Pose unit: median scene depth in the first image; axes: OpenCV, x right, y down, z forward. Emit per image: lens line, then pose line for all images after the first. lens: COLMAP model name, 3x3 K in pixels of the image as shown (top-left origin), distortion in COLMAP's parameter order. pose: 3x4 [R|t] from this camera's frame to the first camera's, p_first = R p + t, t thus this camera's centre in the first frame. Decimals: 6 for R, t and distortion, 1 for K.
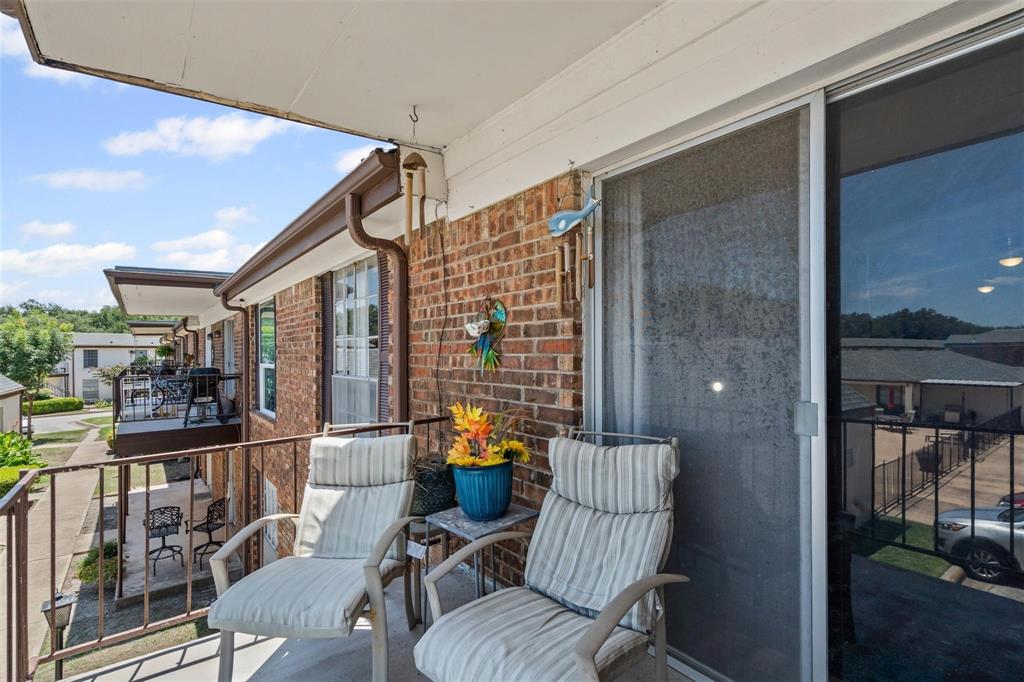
lens RADIAL K [[494.3, 0, 508.8], [0, 494.3, 353.6], [0, 0, 1]] dist [-0.001286, 0.000042]
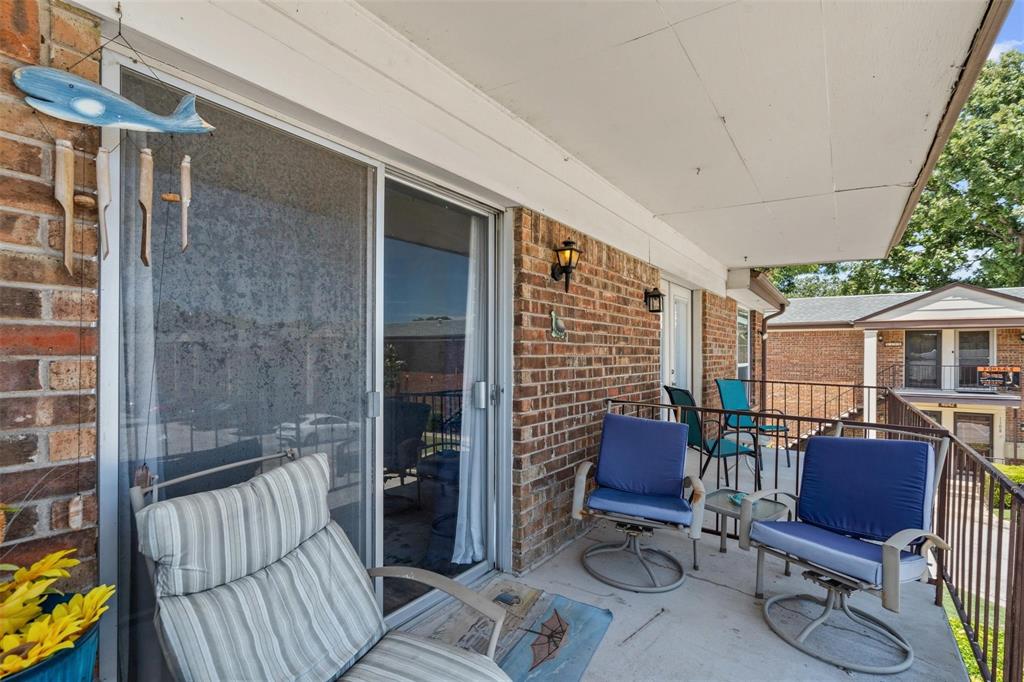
lens RADIAL K [[494.3, 0, 508.8], [0, 494.3, 353.6], [0, 0, 1]] dist [-0.001286, 0.000042]
pose [[-0.323401, 0.000495, 0.946262, -0.650282], [-0.004914, 0.999986, -0.002203, -0.002992], [-0.946249, -0.005362, -0.323394, 0.924774]]
